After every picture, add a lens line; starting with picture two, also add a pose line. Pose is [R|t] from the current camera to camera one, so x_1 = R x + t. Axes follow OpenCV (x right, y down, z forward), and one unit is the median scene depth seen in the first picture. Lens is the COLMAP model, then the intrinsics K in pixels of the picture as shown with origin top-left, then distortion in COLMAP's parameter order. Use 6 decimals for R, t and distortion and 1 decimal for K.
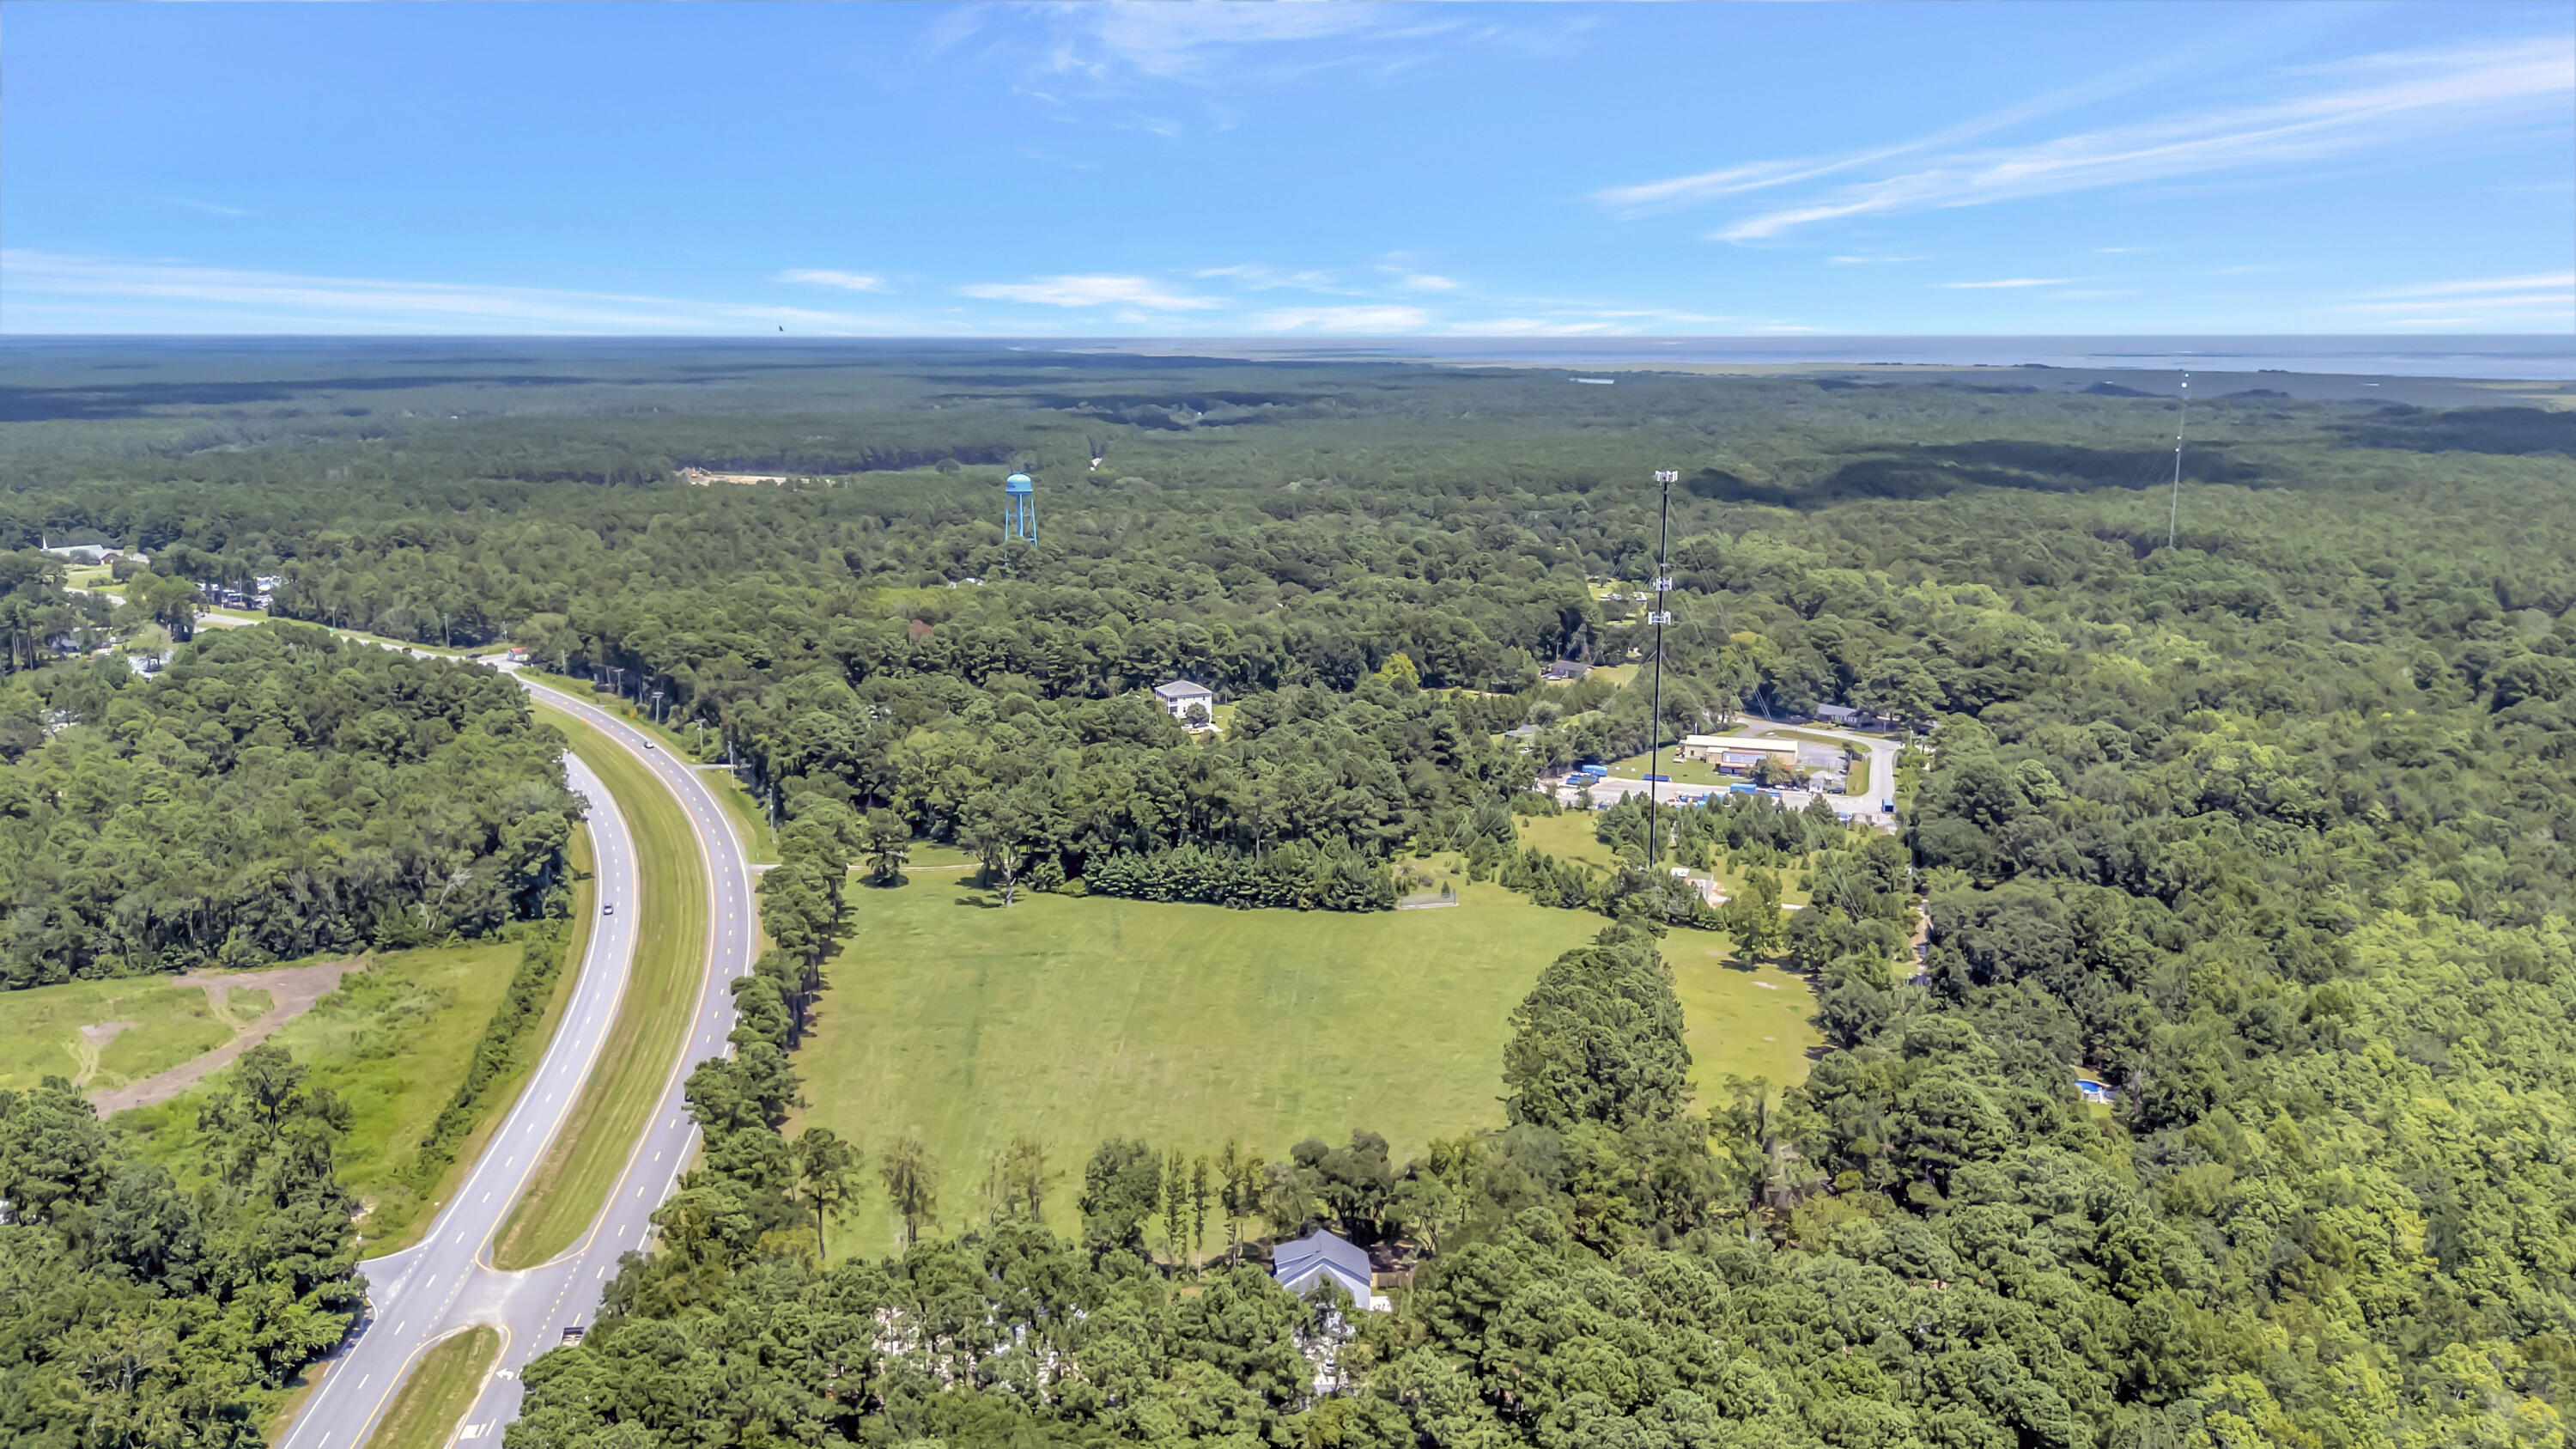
lens RADIAL K [[1874.5, 0, 1293.4], [0, 1874.5, 676.9], [0, 0, 1]] dist [0.103546, -0.111361]
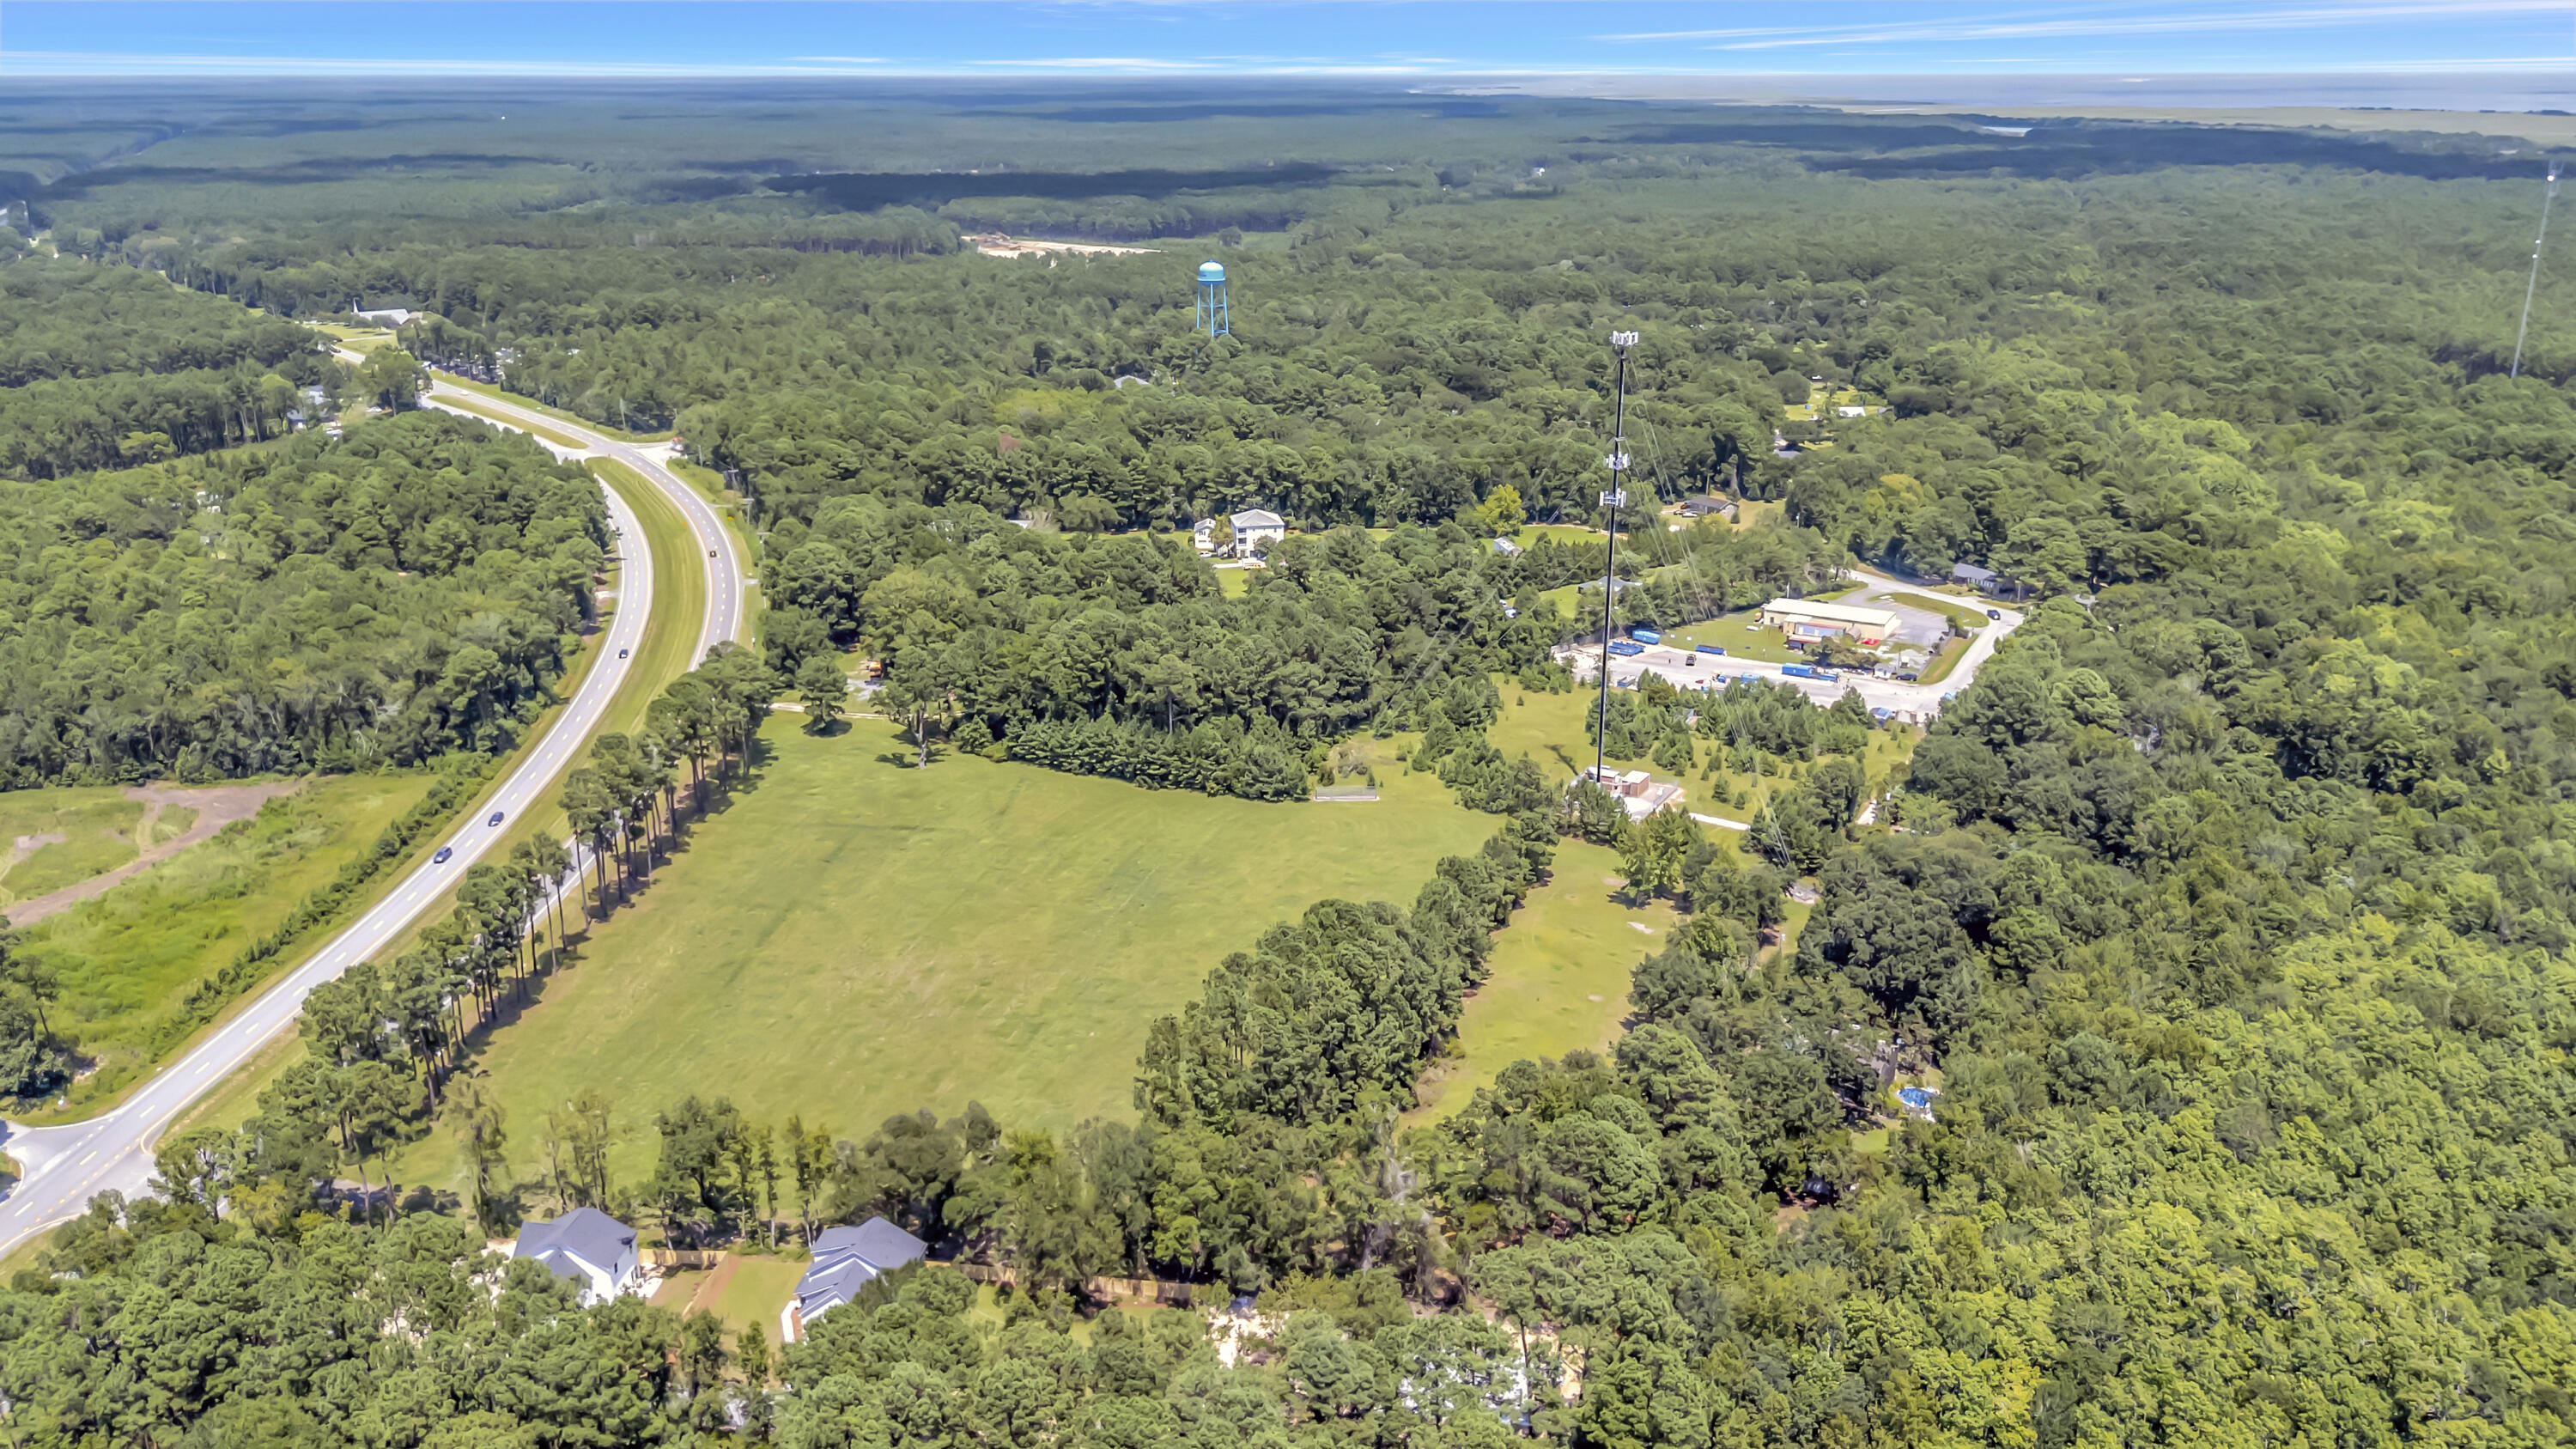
lens RADIAL K [[1874.5, 0, 1293.4], [0, 1874.5, 676.9], [0, 0, 1]] dist [0.103546, -0.111361]
pose [[0.979527, 0.058982, -0.192478, 0.189234], [-0.033949, 0.990820, 0.130855, -0.050242], [0.198429, -0.121641, 0.972537, 0.082142]]
